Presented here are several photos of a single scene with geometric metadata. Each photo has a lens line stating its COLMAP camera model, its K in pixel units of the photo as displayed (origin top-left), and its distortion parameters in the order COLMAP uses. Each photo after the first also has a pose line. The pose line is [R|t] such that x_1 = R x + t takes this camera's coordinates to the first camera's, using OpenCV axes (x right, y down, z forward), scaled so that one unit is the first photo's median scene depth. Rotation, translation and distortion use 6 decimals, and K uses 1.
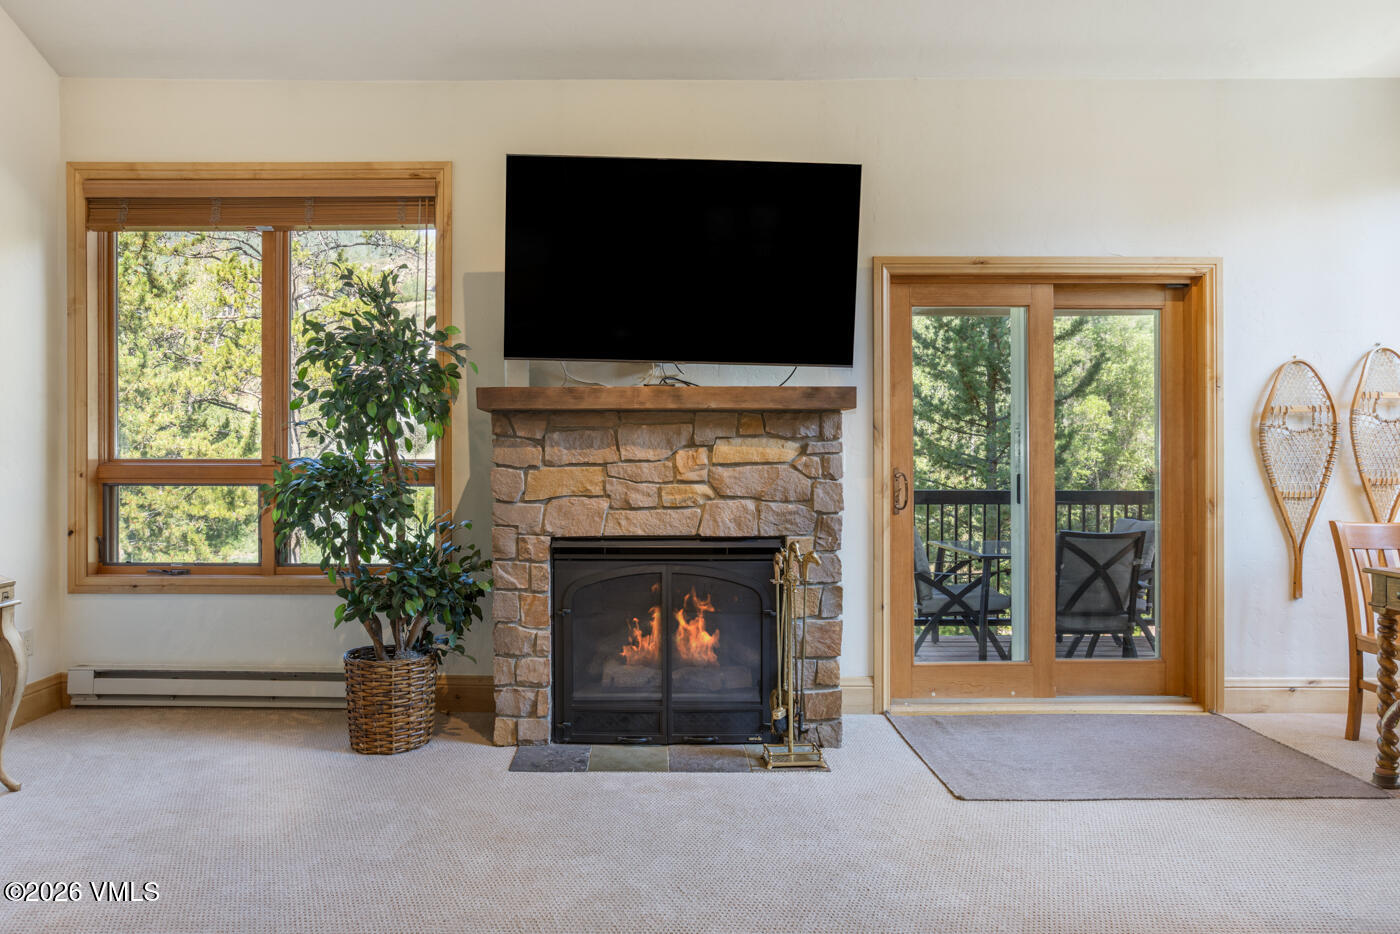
lens RADIAL K [[790.4, 0, 714.7], [0, 790.4, 470.6], [0, 0, 1]] dist [-0.019043, 0.005656]
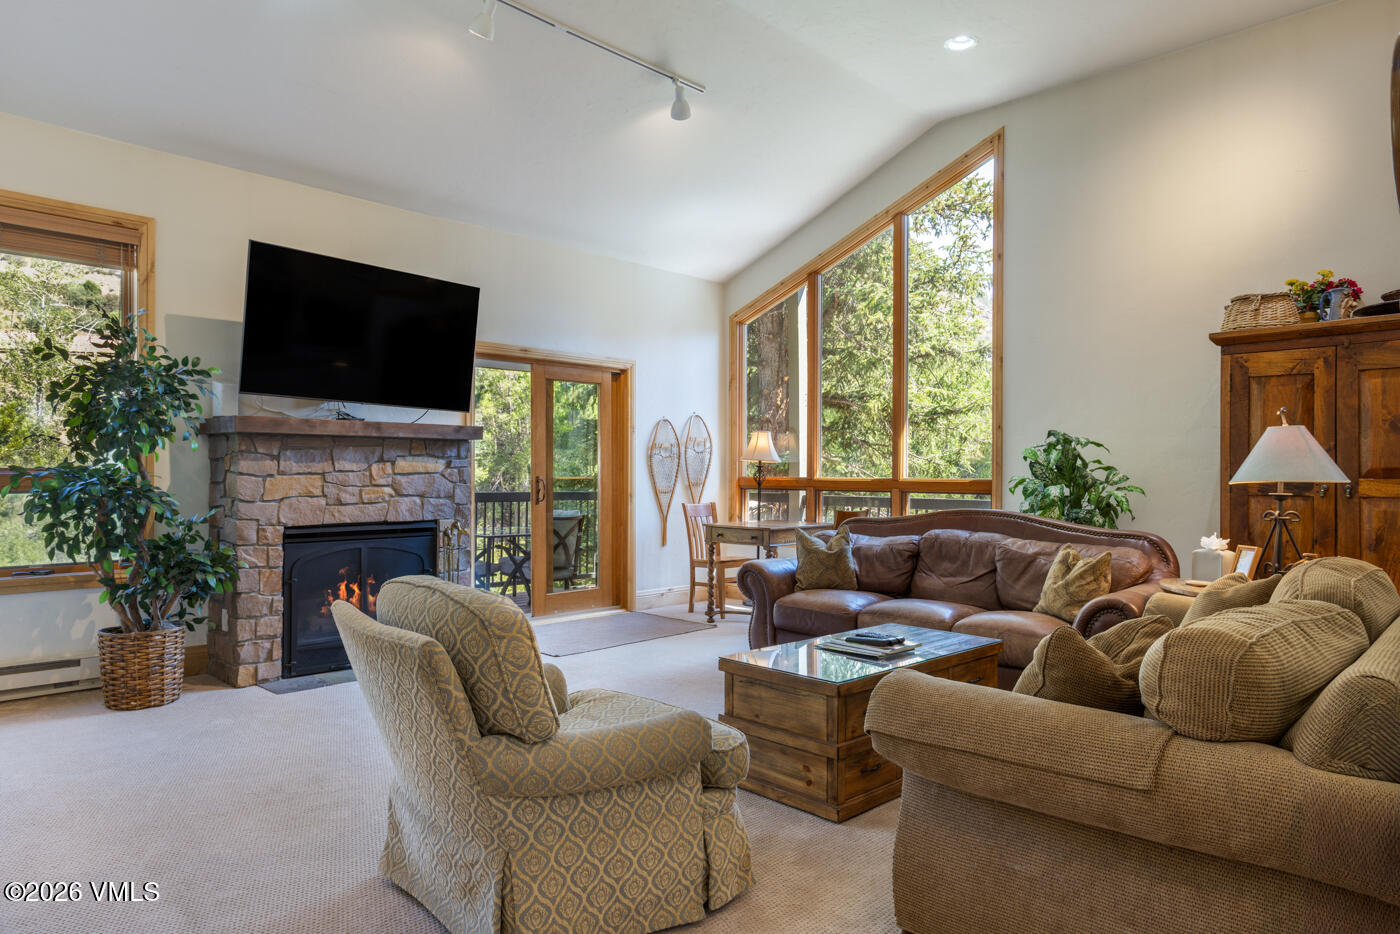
lens RADIAL K [[906.2, 0, 694.2], [0, 906.2, 463.3], [0, 0, 1]] dist [0.024646, 0.003473]
pose [[0.687888, 0.010246, 0.725744, -0.864444], [0.002457, 0.999862, -0.016445, 0.002044], [-0.725813, 0.013095, 0.687768, -0.602946]]
